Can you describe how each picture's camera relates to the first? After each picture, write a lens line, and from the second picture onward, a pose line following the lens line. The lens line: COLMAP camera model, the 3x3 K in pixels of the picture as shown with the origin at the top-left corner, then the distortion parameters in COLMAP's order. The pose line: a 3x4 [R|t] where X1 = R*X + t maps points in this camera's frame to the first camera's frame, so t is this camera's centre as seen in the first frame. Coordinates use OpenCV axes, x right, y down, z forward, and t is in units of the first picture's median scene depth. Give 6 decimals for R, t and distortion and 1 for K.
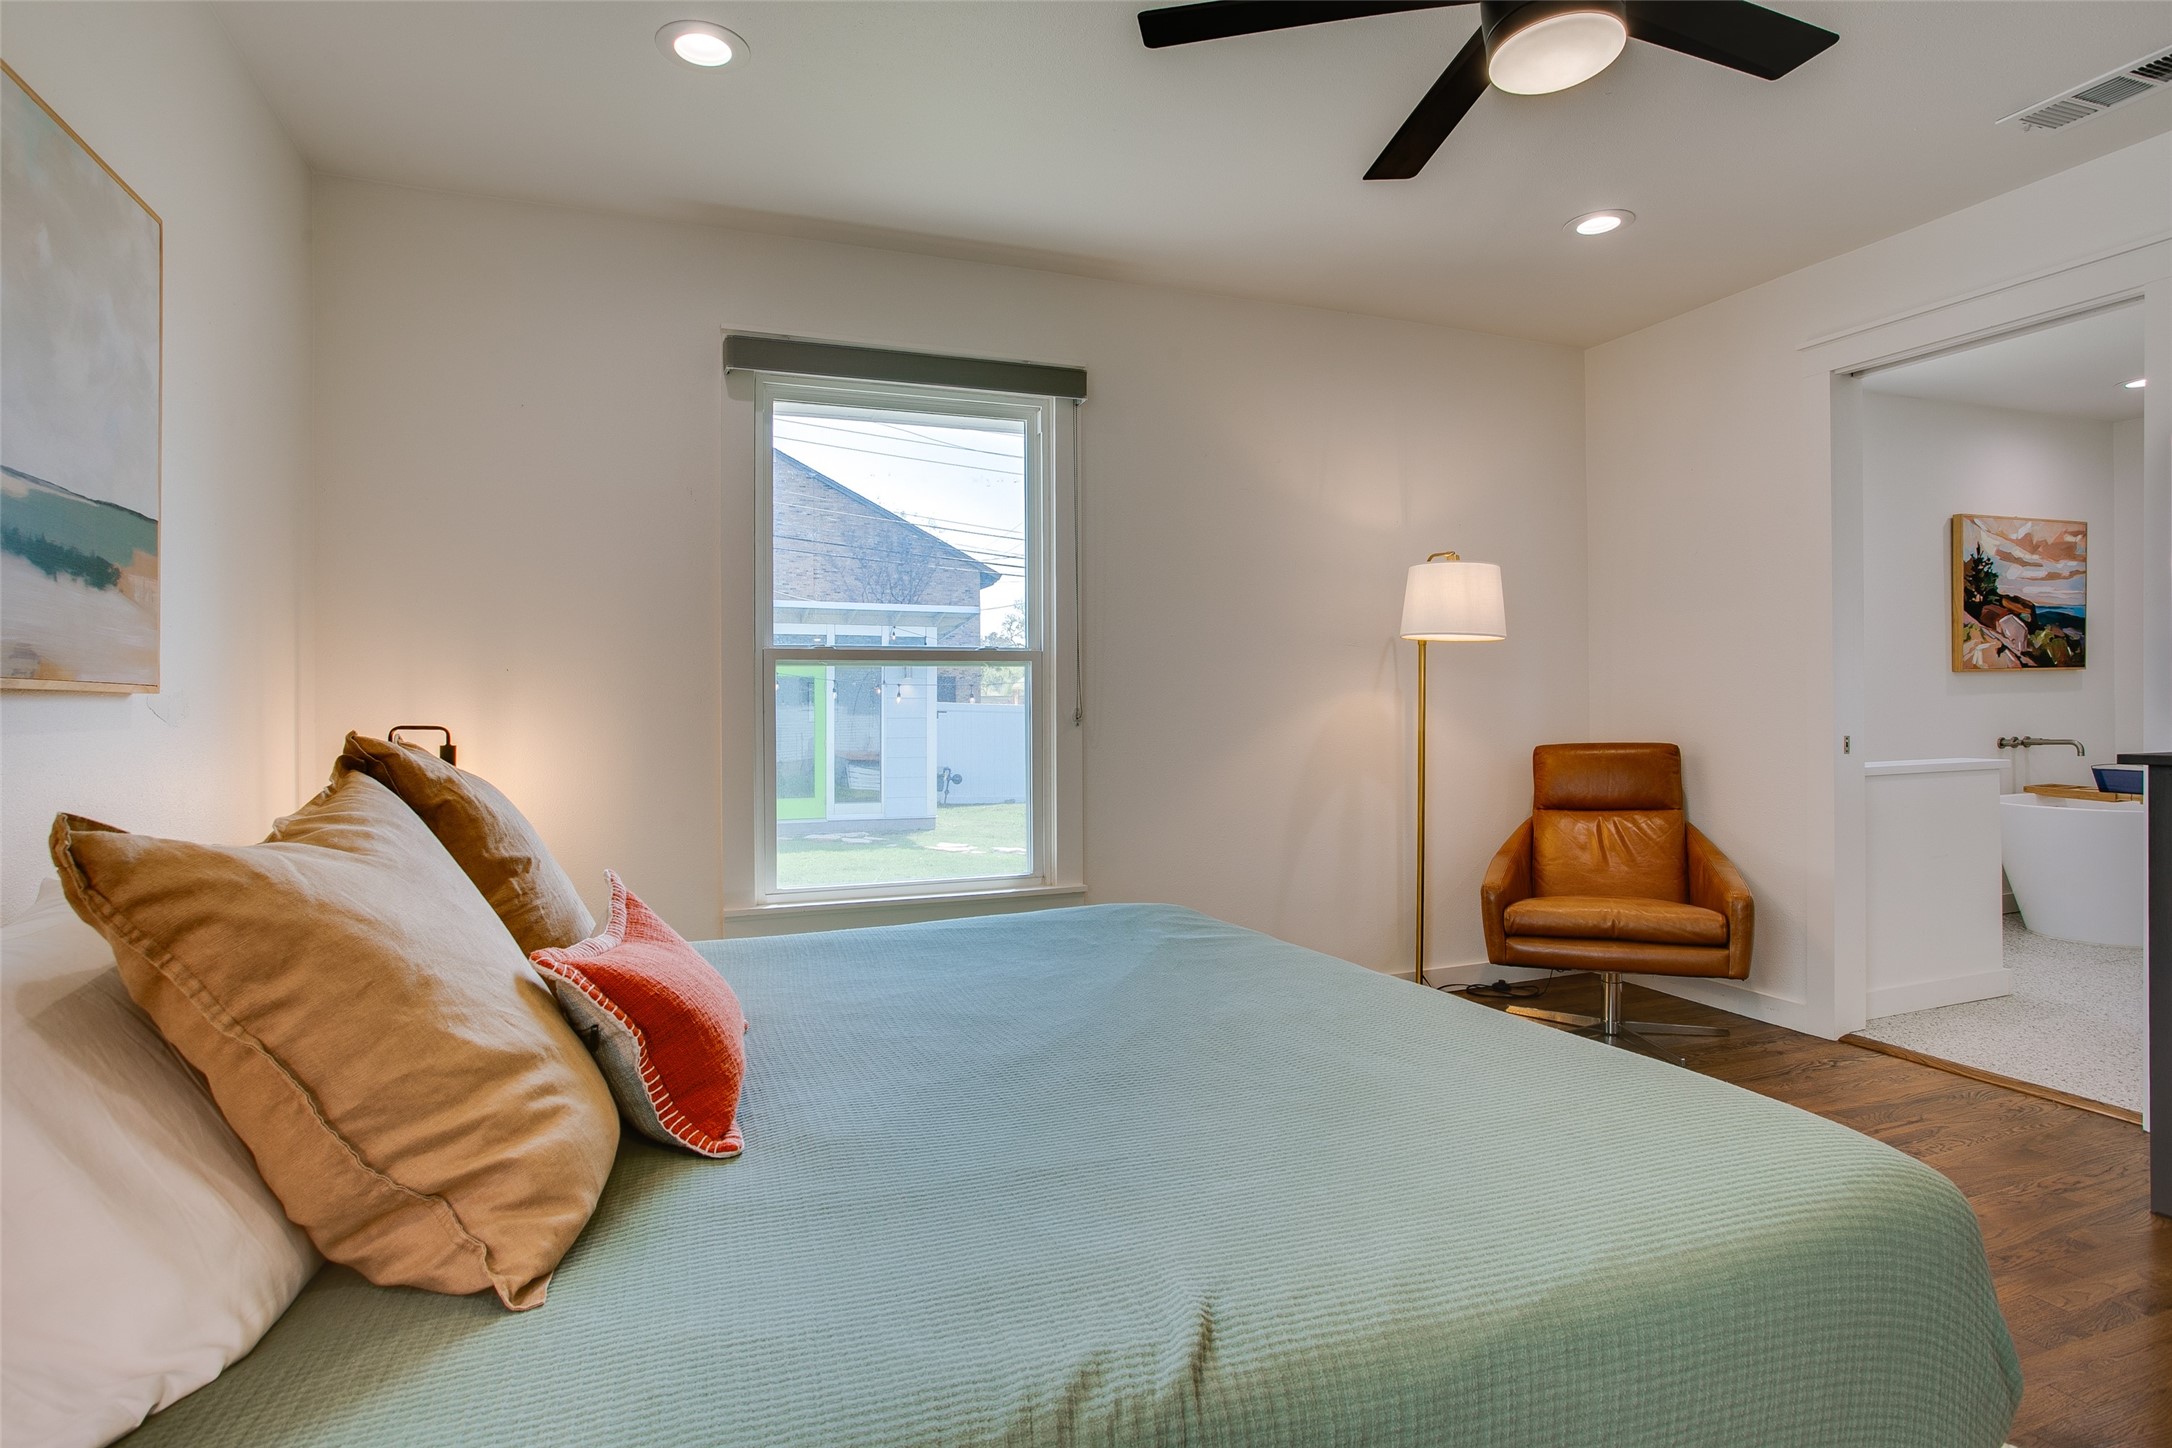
lens RADIAL K [[1152.6, 0, 1132.9], [0, 1152.6, 699.5], [0, 0, 1]] dist [-0.084151, 0.067929]
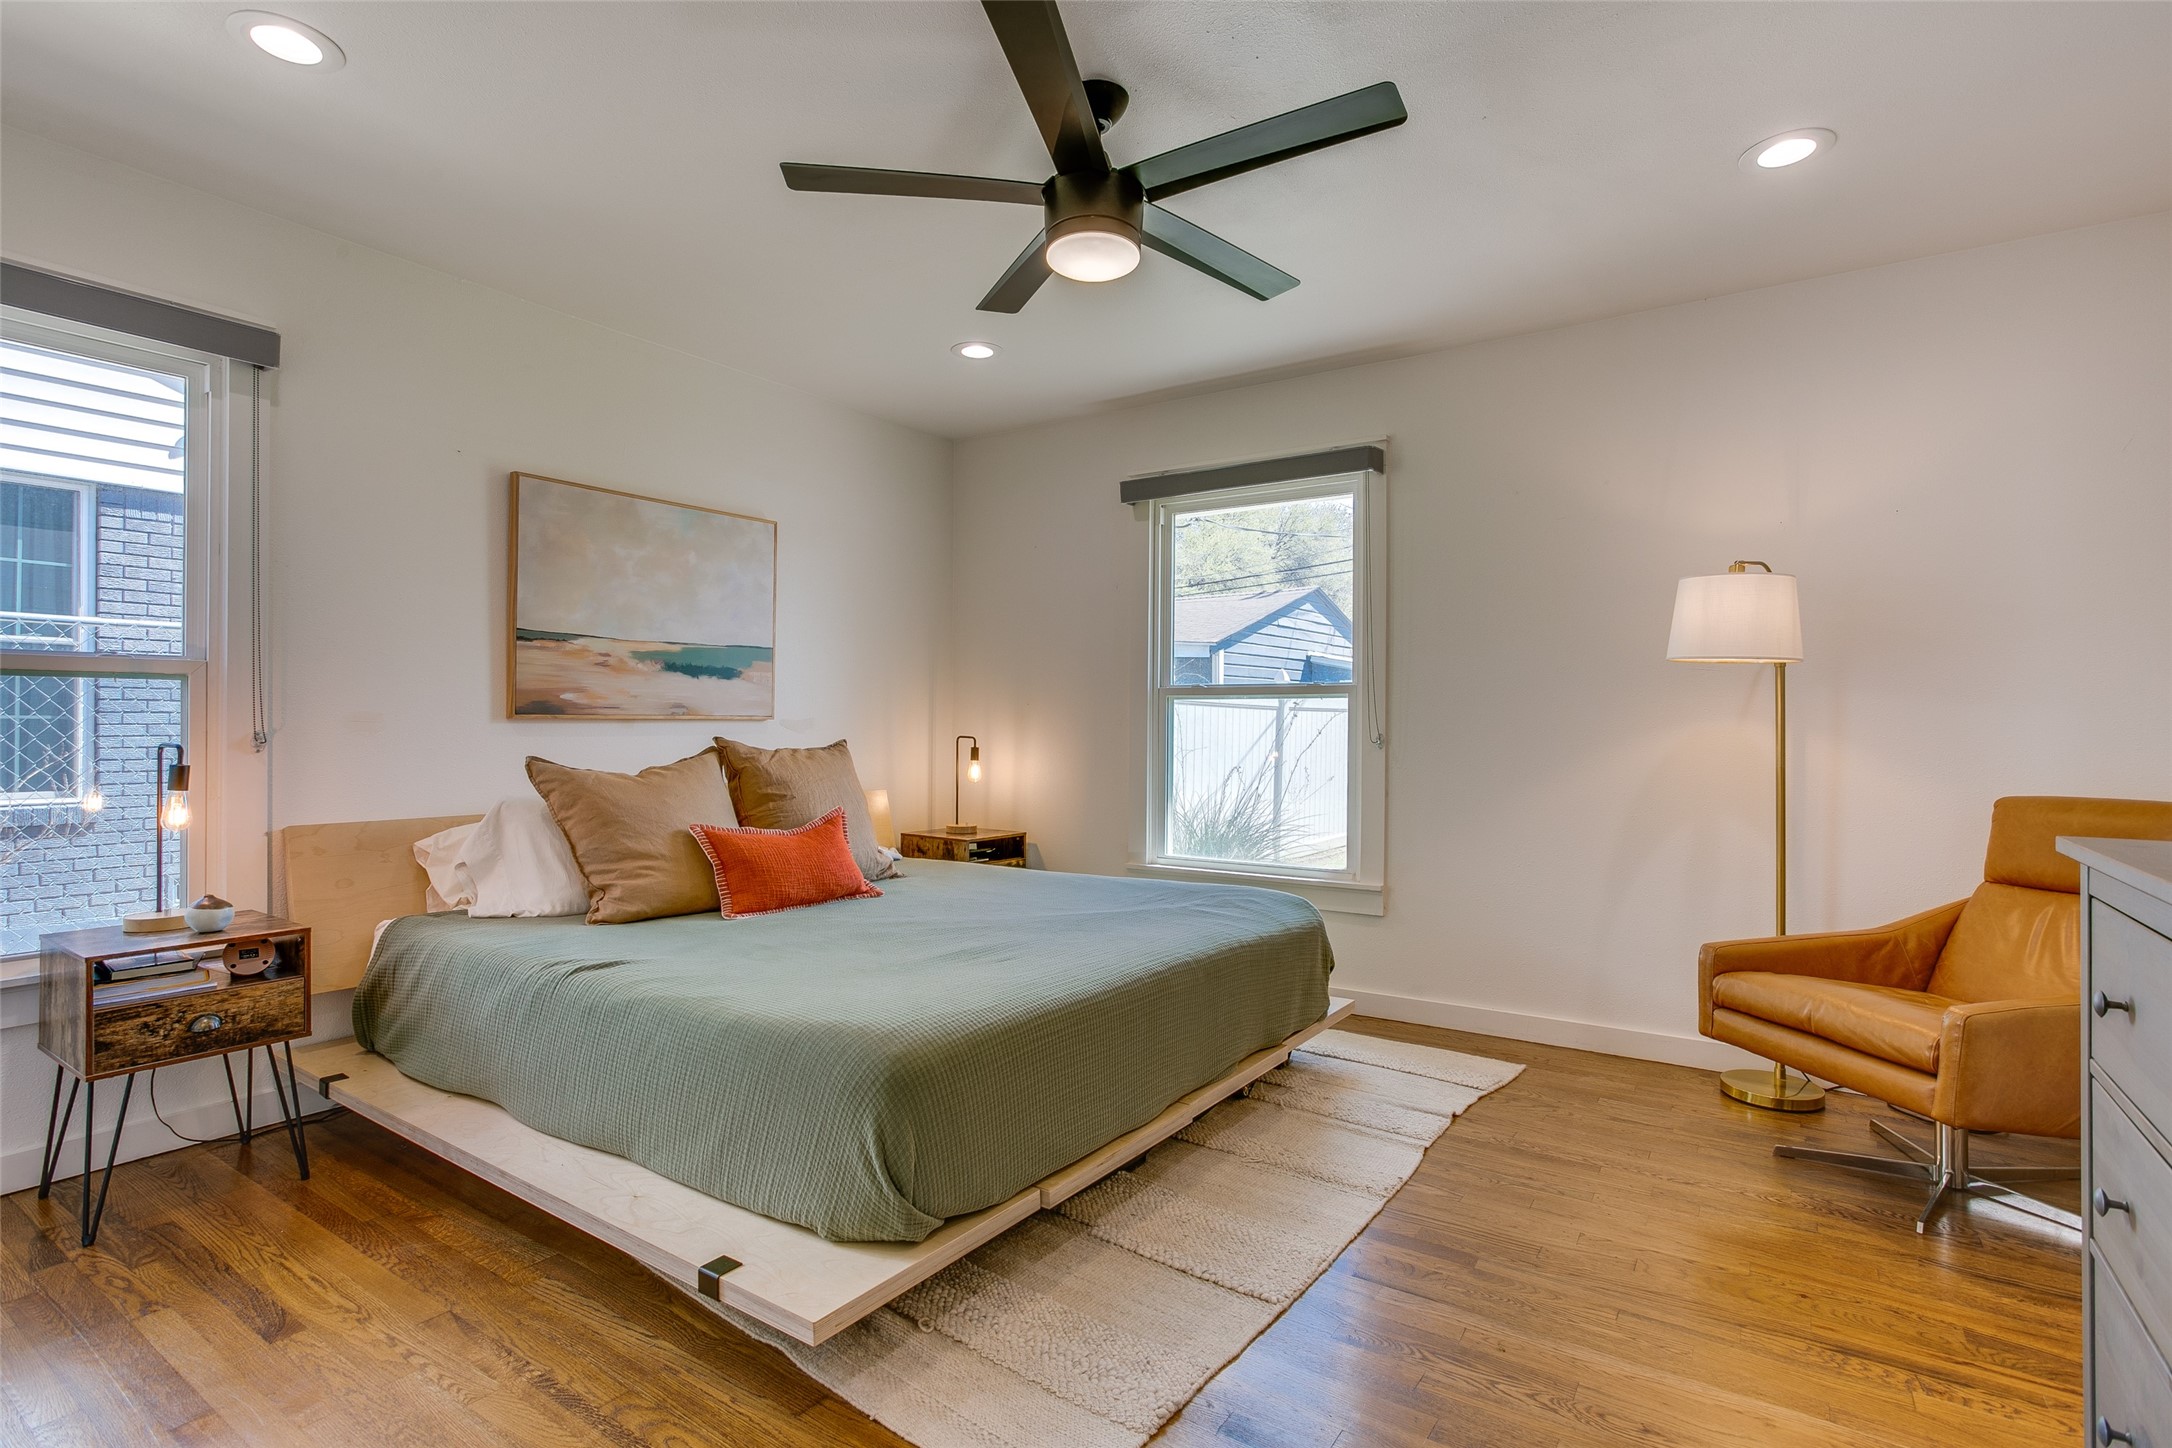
lens RADIAL K [[1090.3, 0, 1105.1], [0, 1090.3, 724.1], [0, 0, 1]] dist [-0.054836, 0.021786]
pose [[0.552070, 0.010583, -0.833731, 1.467410], [-0.007919, 0.999941, 0.007449, -0.018798], [0.833760, 0.002490, 0.552121, 0.315932]]
